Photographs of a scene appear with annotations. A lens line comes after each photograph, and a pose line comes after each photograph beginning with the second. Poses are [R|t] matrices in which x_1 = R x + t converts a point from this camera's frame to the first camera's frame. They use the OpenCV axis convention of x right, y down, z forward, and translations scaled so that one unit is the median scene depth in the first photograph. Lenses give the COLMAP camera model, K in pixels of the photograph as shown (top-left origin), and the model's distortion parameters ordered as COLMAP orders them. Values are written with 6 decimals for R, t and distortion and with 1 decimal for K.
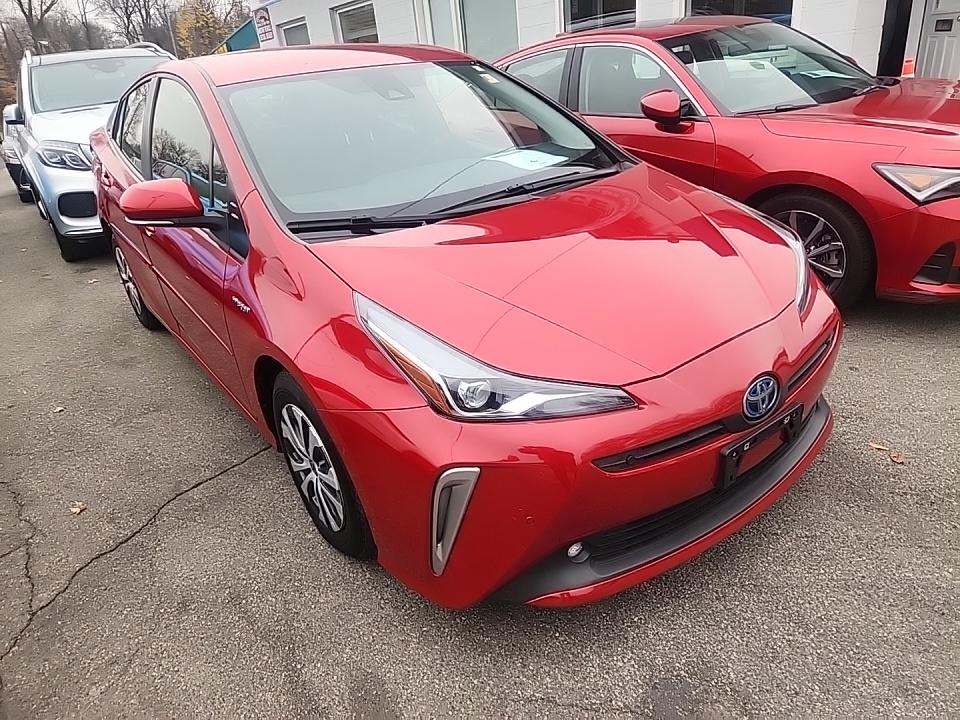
lens RADIAL K [[642.1, 0, 479.7], [0, 642.1, 364.5], [0, 0, 1]] dist [0.045785, -0.036836]
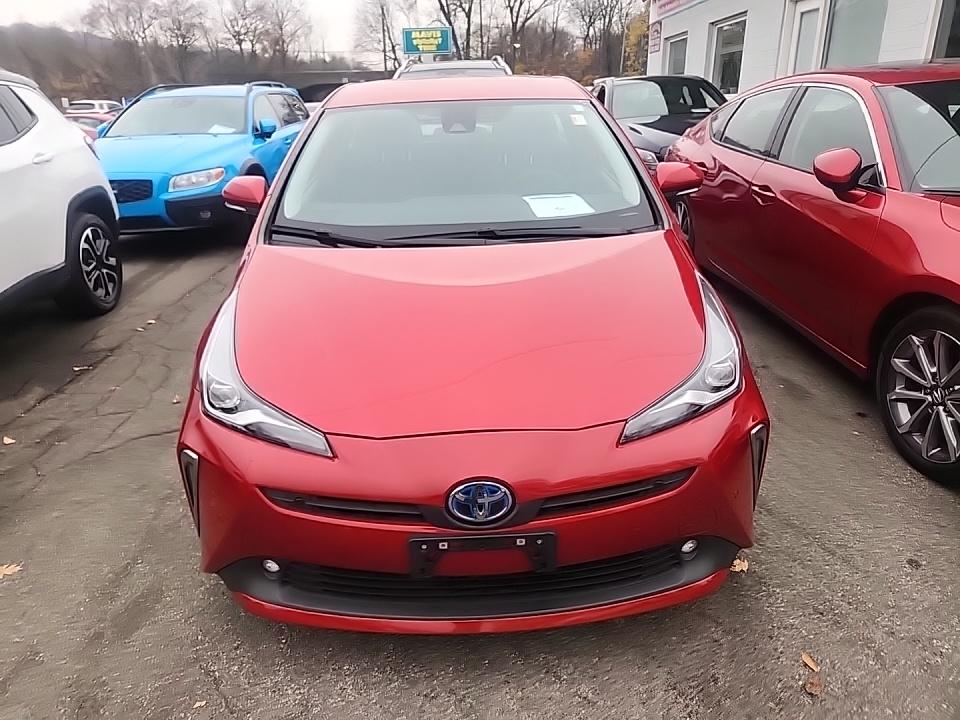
lens RADIAL K [[642.1, 0, 481.0], [0, 642.1, 353.4], [0, 0, 1]] dist [0.045785, -0.036836]
pose [[0.810463, 0.276835, -0.516248, 0.436174], [-0.287237, 0.955874, 0.061646, -0.106508], [0.510534, 0.098324, 0.854217, 0.110069]]
